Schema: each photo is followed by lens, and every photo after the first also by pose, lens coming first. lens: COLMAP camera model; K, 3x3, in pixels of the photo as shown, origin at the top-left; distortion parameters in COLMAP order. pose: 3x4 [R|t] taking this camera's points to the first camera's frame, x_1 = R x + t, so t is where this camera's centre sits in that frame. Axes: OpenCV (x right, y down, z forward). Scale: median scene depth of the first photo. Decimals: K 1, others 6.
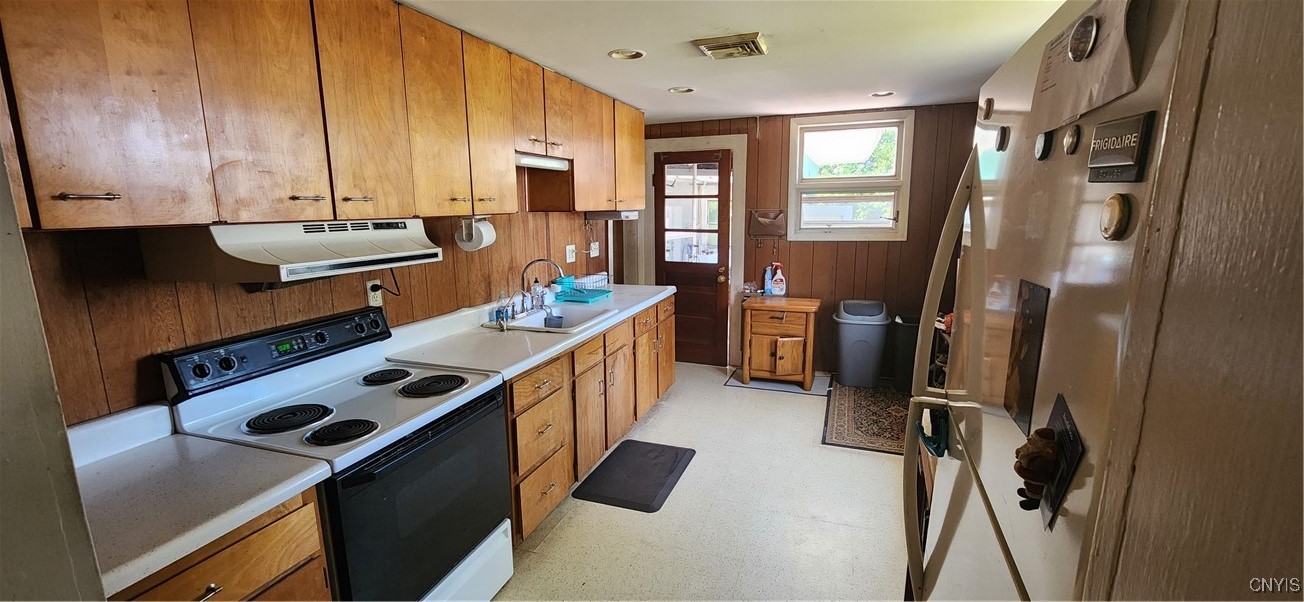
lens RADIAL K [[534.9, 0, 656.1], [0, 534.9, 303.0], [0, 0, 1]] dist [0.001043, 0.000382]
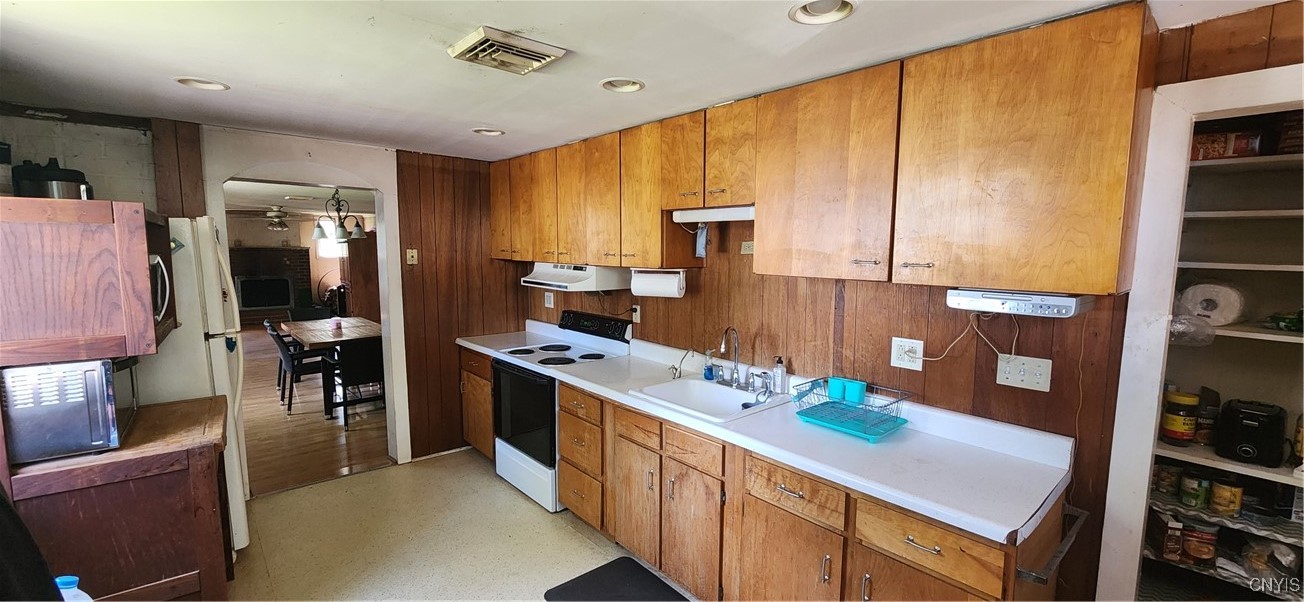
lens RADIAL K [[534.9, 0, 656.1], [0, 534.9, 303.0], [0, 0, 1]] dist [0.001043, 0.000382]
pose [[-0.478093, 0.091098, -0.873572, 0.735807], [-0.169077, 0.966458, 0.193317, -0.333368], [0.861882, 0.240125, -0.446654, 1.624744]]
